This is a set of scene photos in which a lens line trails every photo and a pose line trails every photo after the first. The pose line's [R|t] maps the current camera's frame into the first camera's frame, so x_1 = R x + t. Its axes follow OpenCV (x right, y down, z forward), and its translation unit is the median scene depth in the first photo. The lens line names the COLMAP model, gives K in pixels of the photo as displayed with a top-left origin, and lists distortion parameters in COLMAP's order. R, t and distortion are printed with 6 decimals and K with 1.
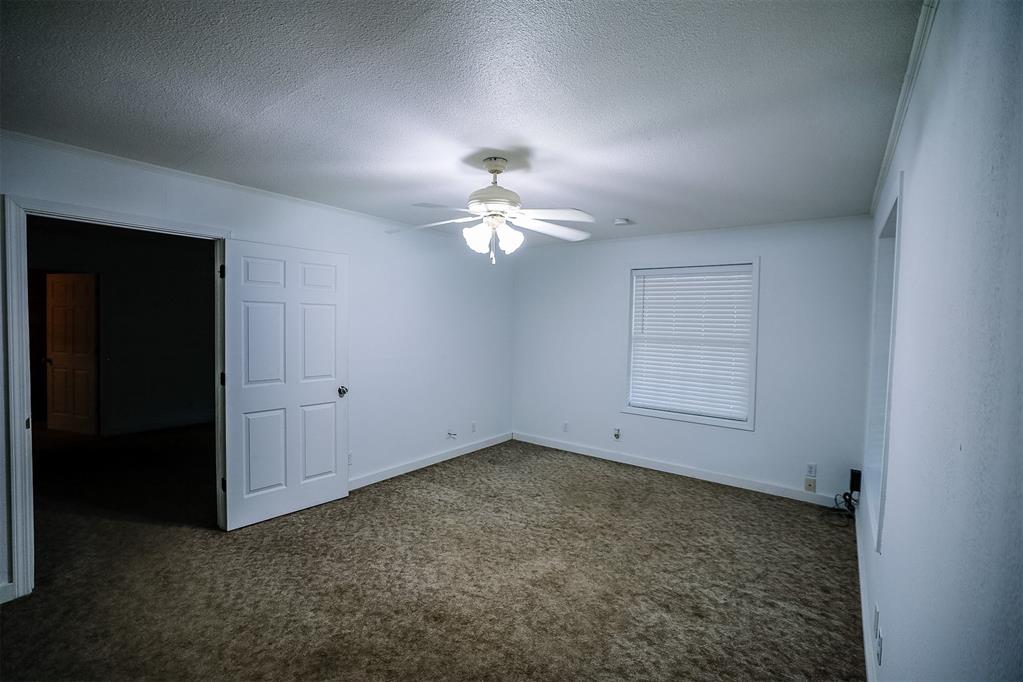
lens RADIAL K [[441.2, 0, 509.6], [0, 441.2, 339.3], [0, 0, 1]] dist [-0.040382, 0.015434]
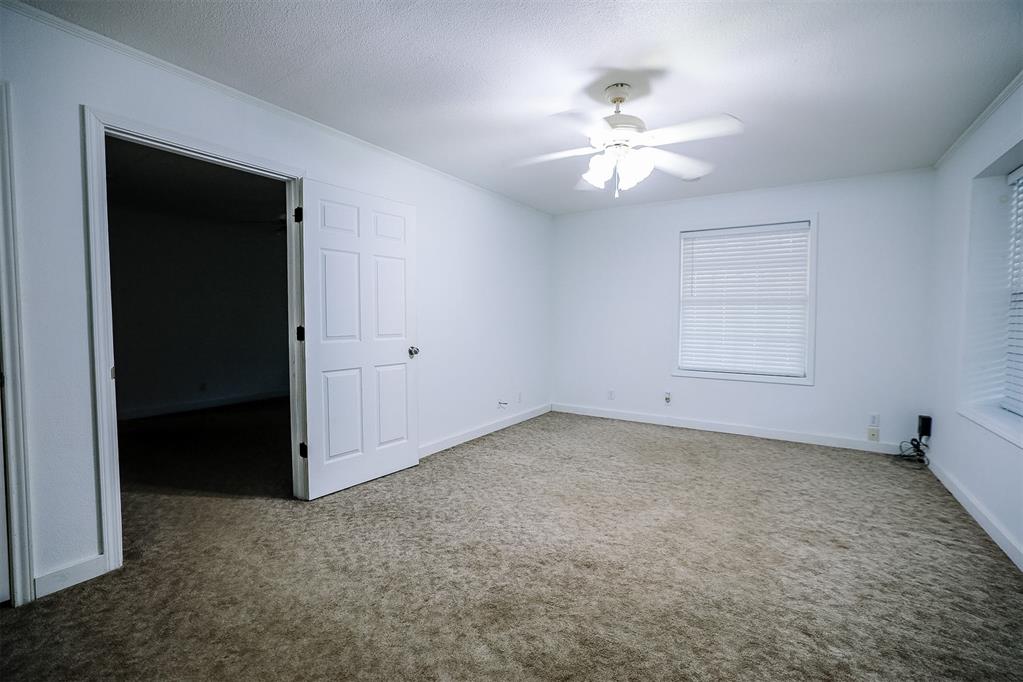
lens RADIAL K [[441.2, 0, 509.6], [0, 441.2, 339.3], [0, 0, 1]] dist [-0.040382, 0.015434]
pose [[0.997311, -0.021122, 0.070171, -0.280844], [0.020285, 0.999715, 0.012617, 0.098046], [-0.070418, -0.011160, 0.997455, 0.054402]]
